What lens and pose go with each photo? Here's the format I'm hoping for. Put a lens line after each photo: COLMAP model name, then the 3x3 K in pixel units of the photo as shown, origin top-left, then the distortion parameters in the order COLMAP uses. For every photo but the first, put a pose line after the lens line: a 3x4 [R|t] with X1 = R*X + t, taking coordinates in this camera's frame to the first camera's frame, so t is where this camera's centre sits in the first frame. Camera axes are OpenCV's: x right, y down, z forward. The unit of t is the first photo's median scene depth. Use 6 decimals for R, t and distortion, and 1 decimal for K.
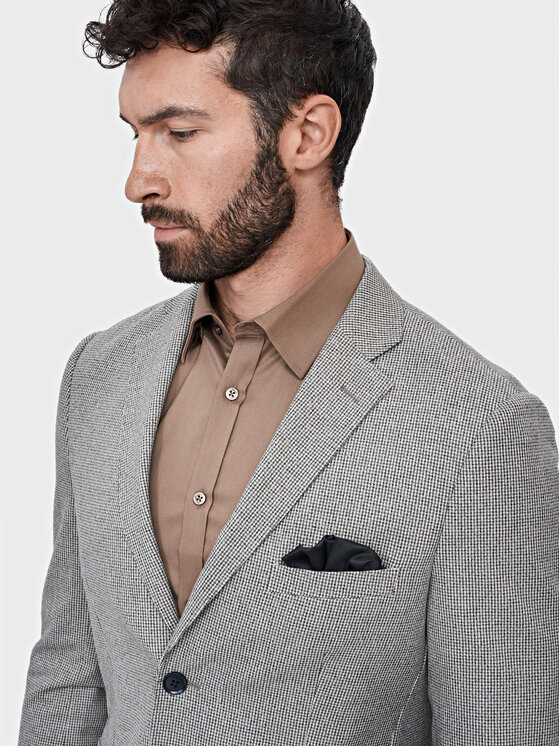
lens RADIAL K [[1290.7, 0, 280.1], [0, 1290.7, 373.1], [0, 0, 1]] dist [-0.001615, 0.000000]
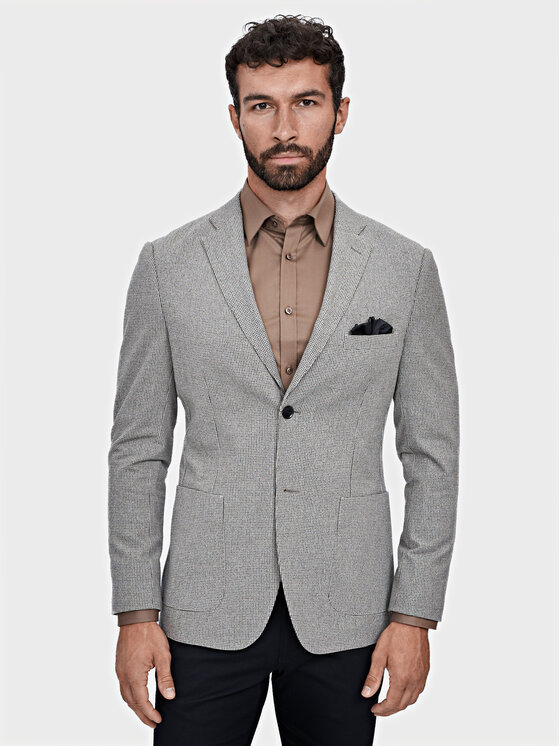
lens RADIAL K [[1290.7, 0, 278.2], [0, 1290.7, 373.1], [0, 0, 1]] dist [-0.001615, 0.000000]
pose [[0.750143, -0.035512, 0.660321, -1.333029], [0.104589, 0.992360, -0.065447, 0.316380], [-0.652952, 0.118157, 0.748126, -0.354487]]
